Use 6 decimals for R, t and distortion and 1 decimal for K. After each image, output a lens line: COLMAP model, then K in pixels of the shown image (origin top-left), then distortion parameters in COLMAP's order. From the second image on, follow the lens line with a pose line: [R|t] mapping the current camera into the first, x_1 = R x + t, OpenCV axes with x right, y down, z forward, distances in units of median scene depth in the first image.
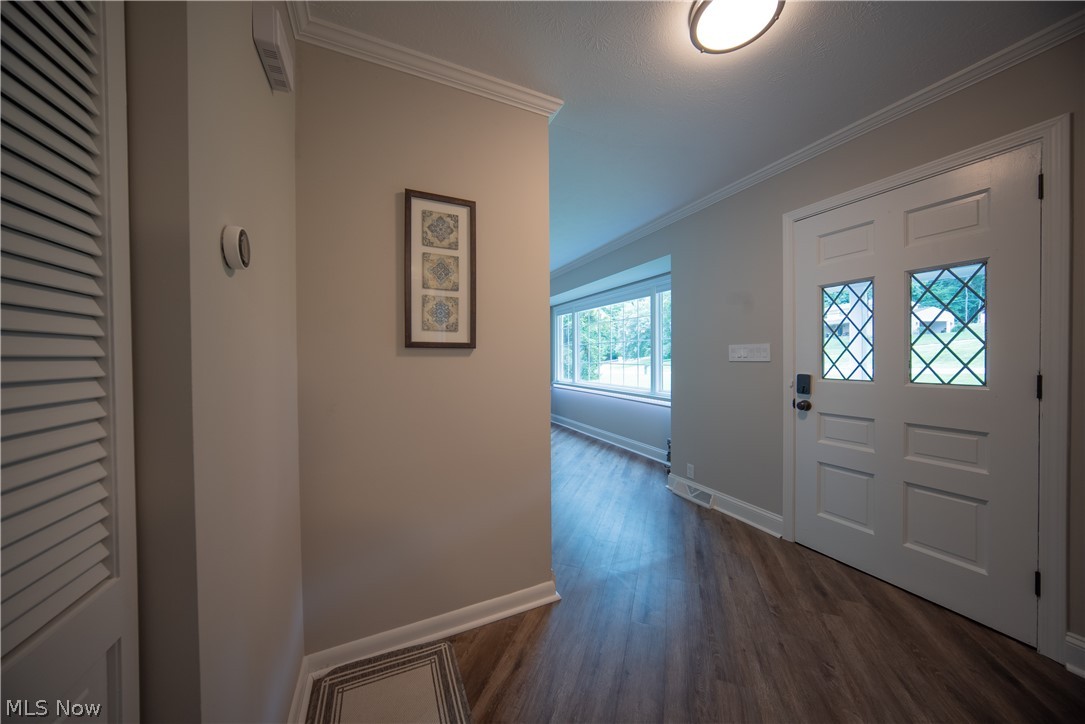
lens RADIAL K [[351.8, 0, 545.2], [0, 351.8, 358.9], [0, 0, 1]] dist [-0.015105, 0.000959]
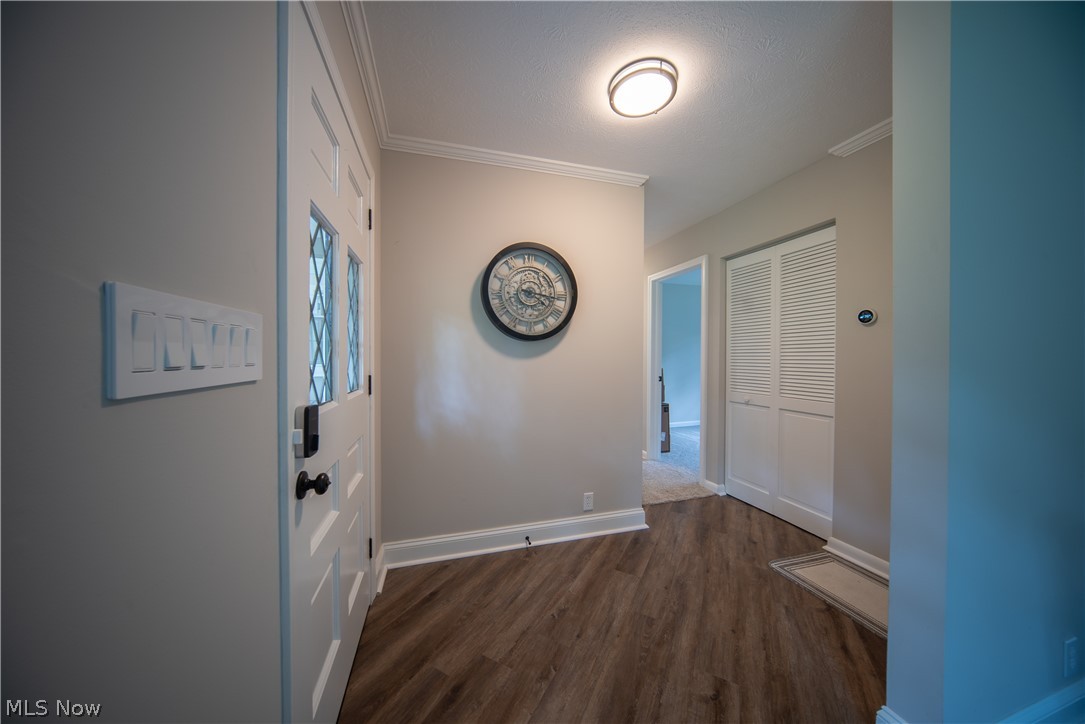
lens RADIAL K [[351.8, 0, 536.4], [0, 351.8, 360.3], [0, 0, 1]] dist [-0.015105, 0.000959]
pose [[-0.985952, 0.008612, 0.166804, 0.626822], [0.011049, 0.999845, 0.013690, -0.023005], [-0.166661, 0.015341, -0.985895, 2.053591]]
